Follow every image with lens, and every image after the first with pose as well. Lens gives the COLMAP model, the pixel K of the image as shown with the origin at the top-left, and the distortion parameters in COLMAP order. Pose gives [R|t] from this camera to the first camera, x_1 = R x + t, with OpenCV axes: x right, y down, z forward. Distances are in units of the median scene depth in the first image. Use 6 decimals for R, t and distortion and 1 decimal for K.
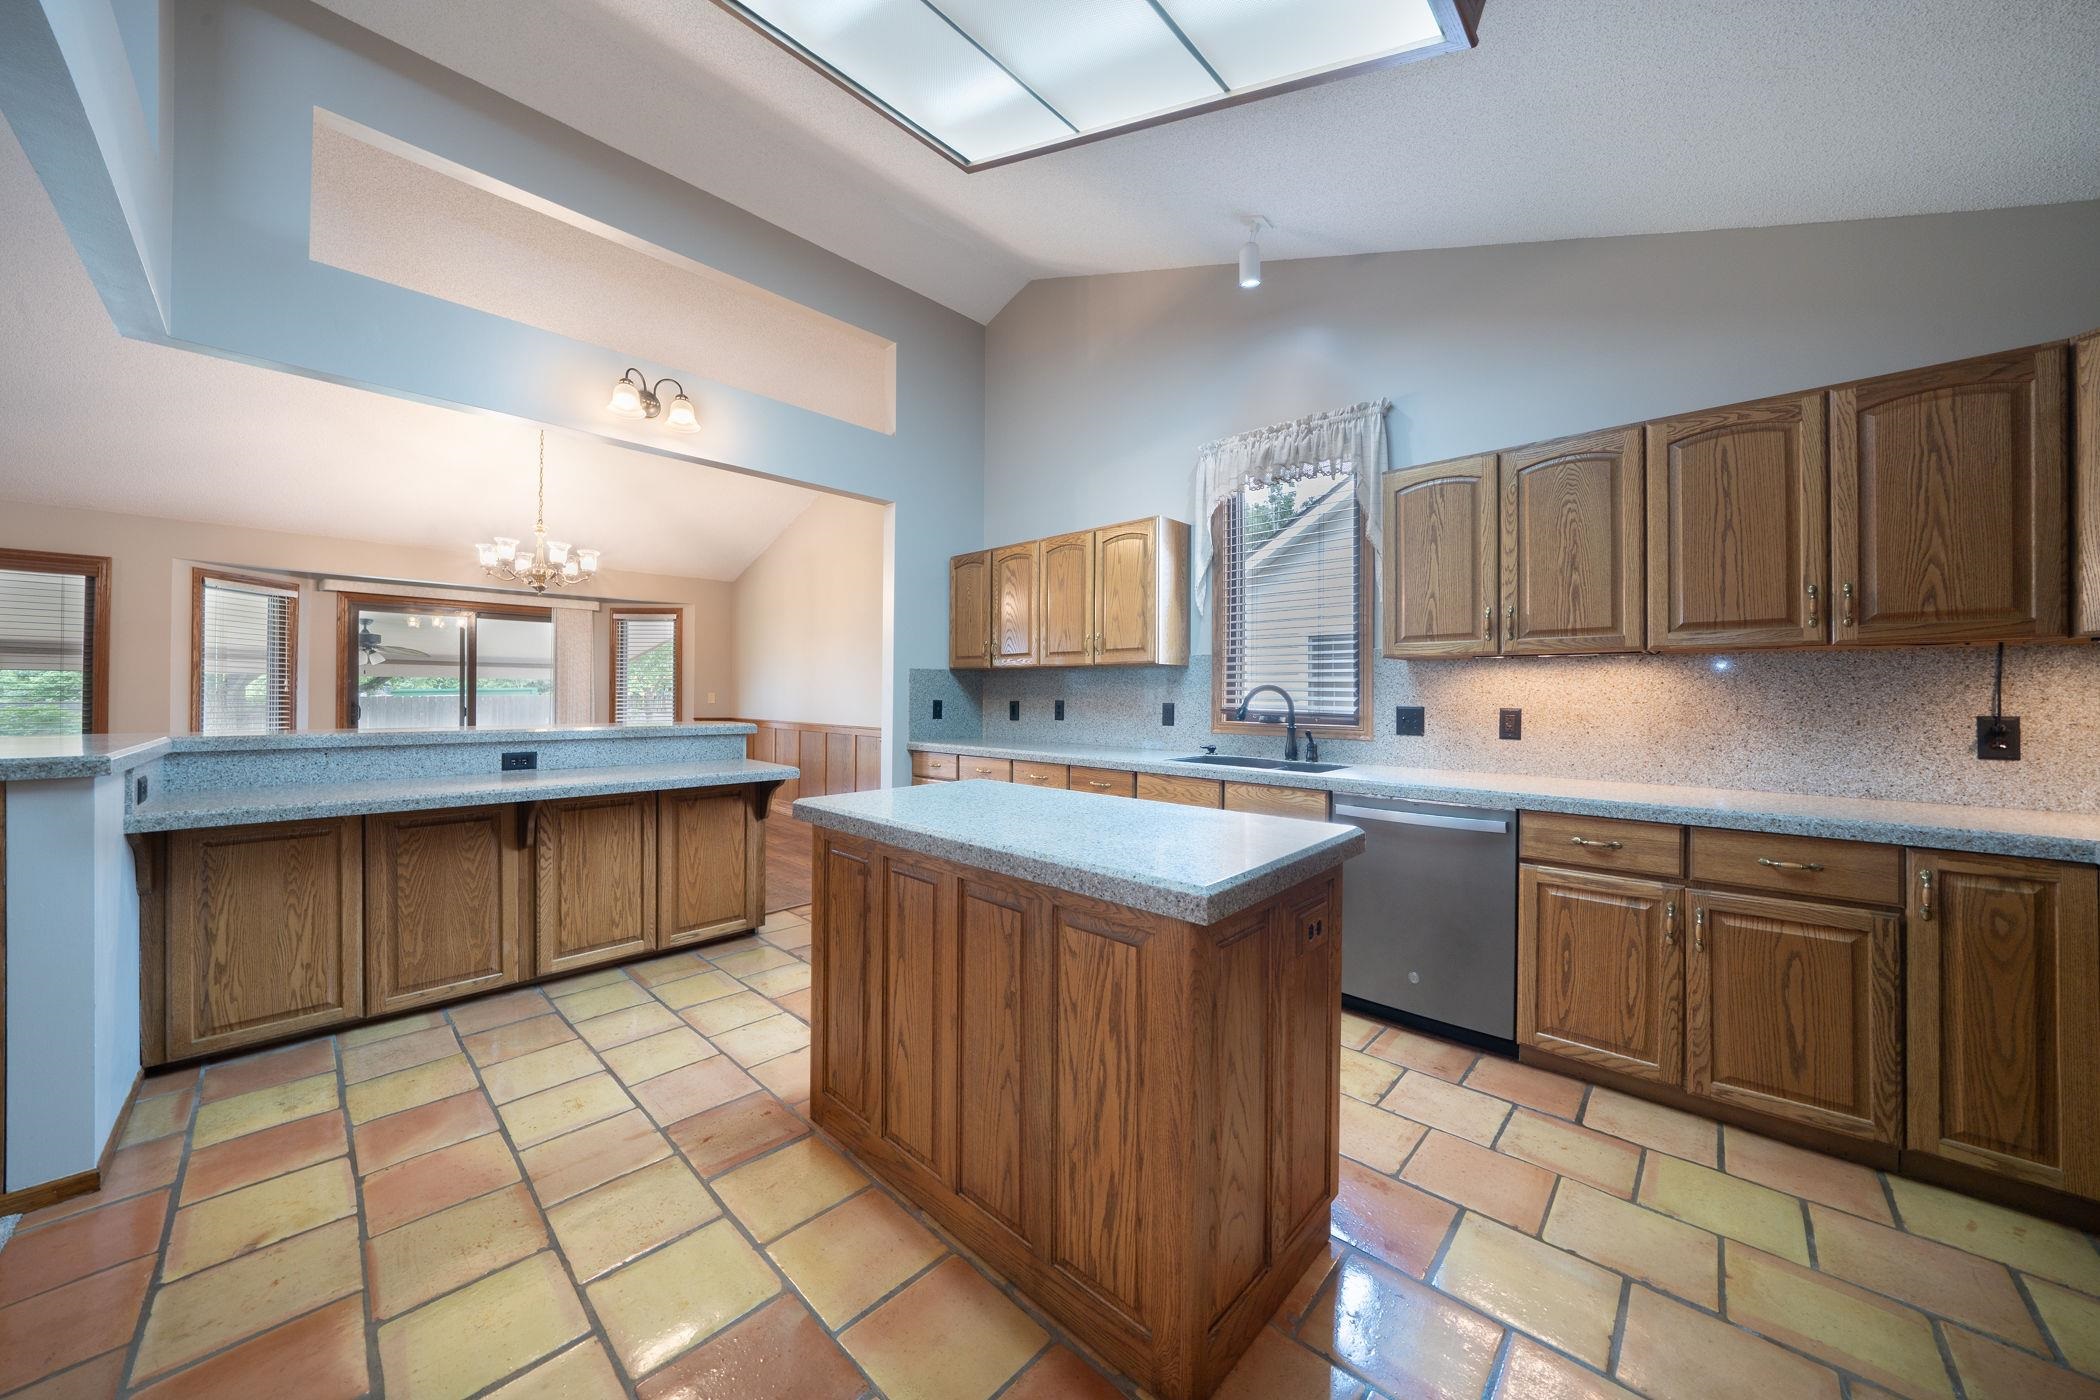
lens RADIAL K [[738.5, 0, 1050.0], [0, 738.5, 700.0], [0, 0, 1]] dist [-0.000444, -0.000043]
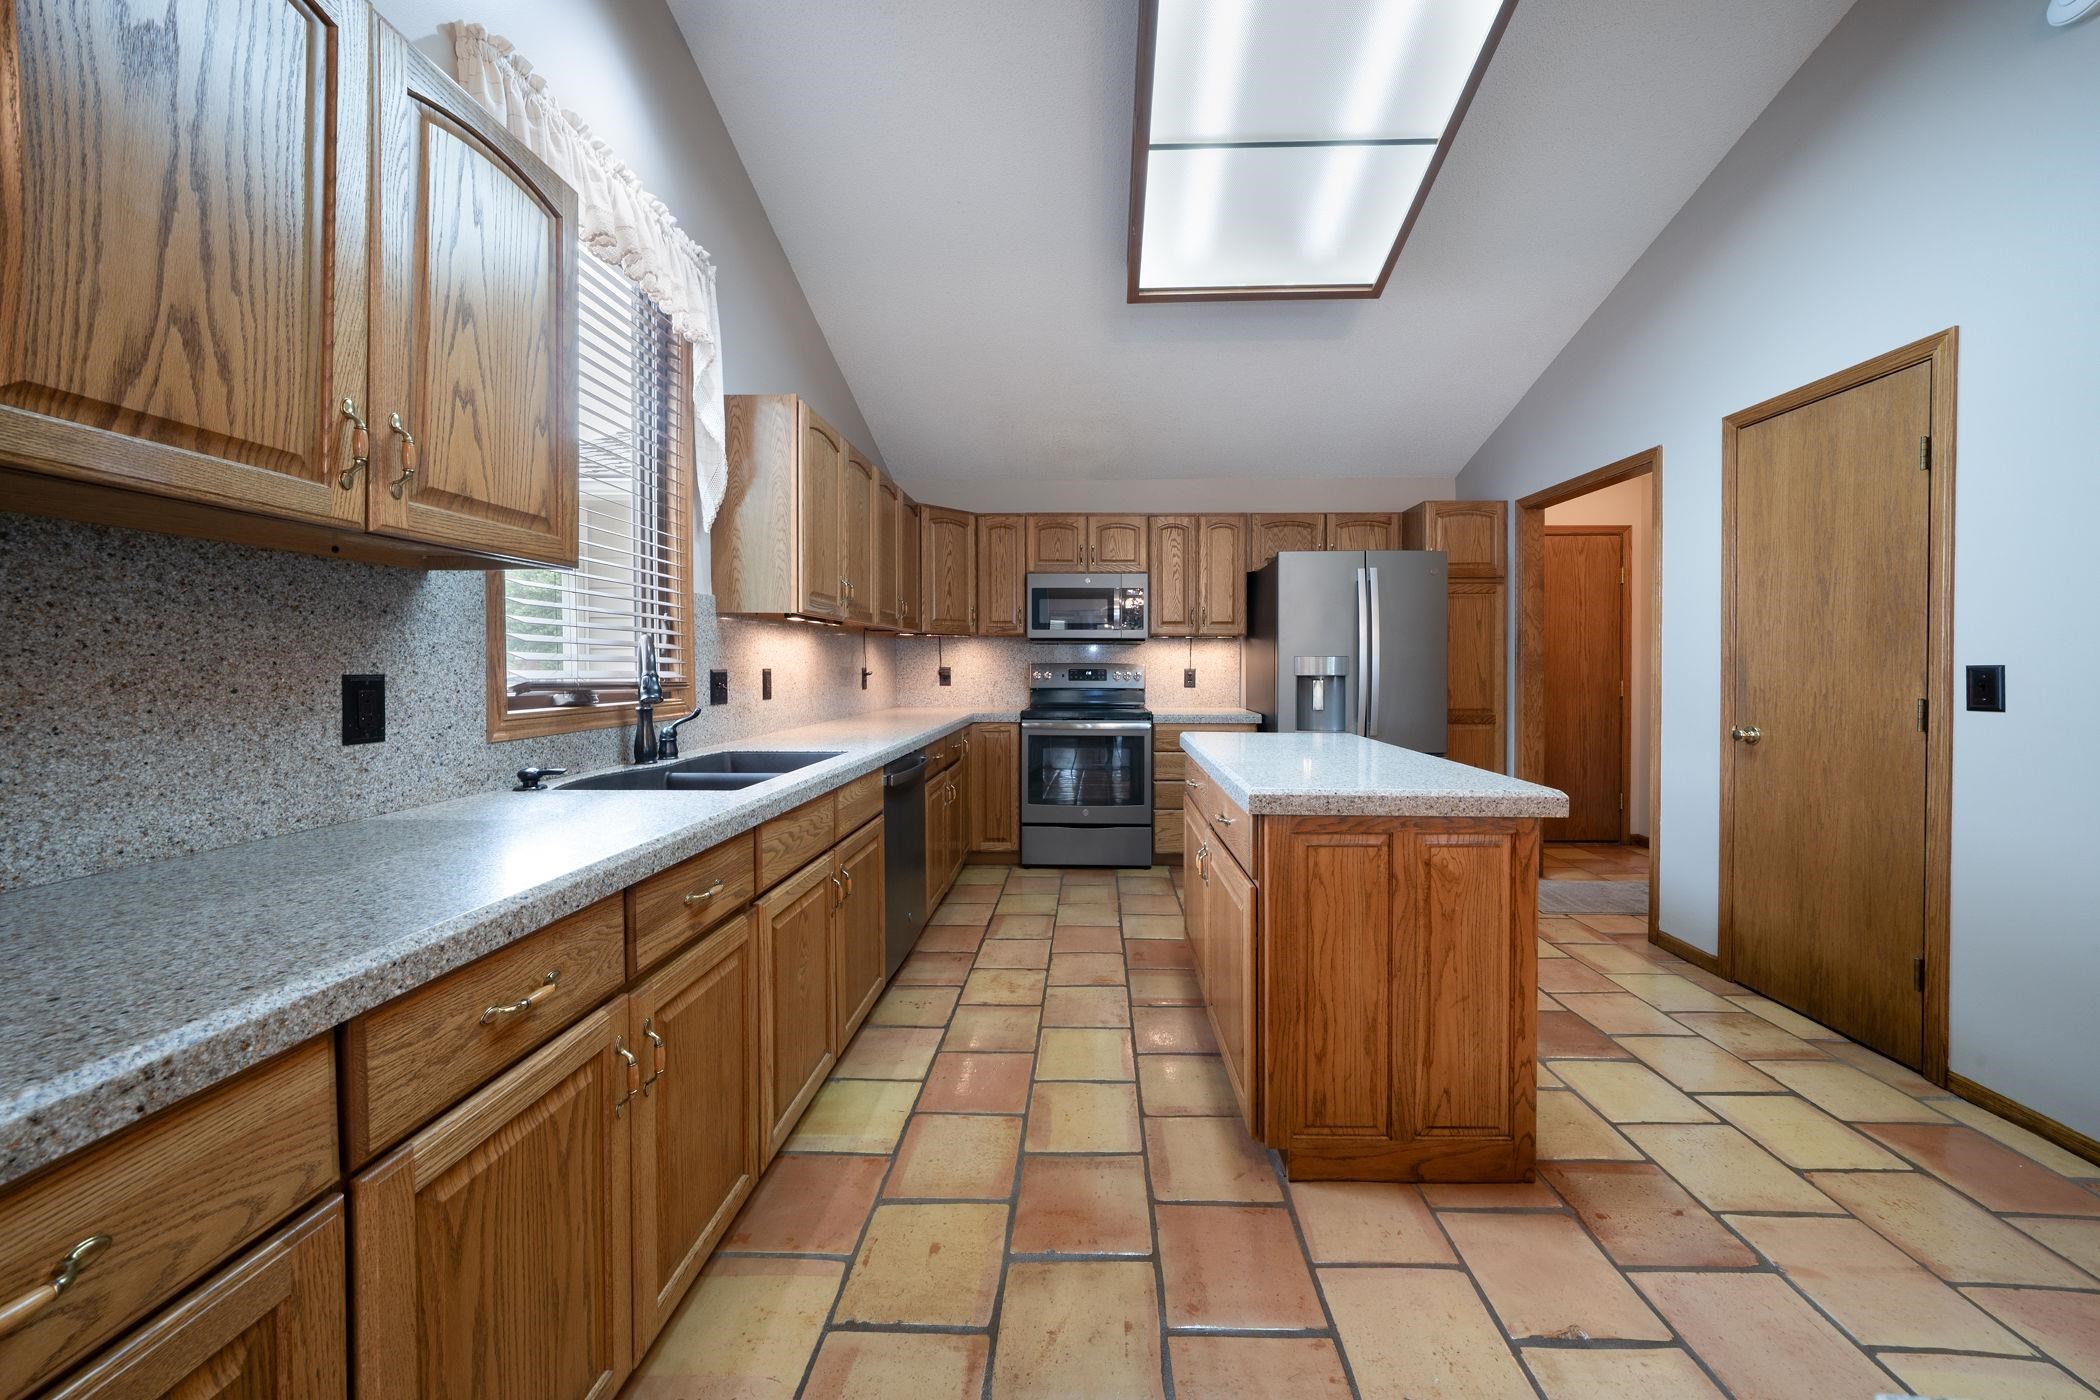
lens RADIAL K [[738.5, 0, 1050.0], [0, 738.5, 700.0], [0, 0, 1]] dist [-0.000444, -0.000043]
pose [[-0.648418, -0.033253, 0.760558, -0.154694], [0.014873, 0.998302, 0.056328, 0.000502], [-0.761140, 0.047836, -0.646822, 0.523015]]
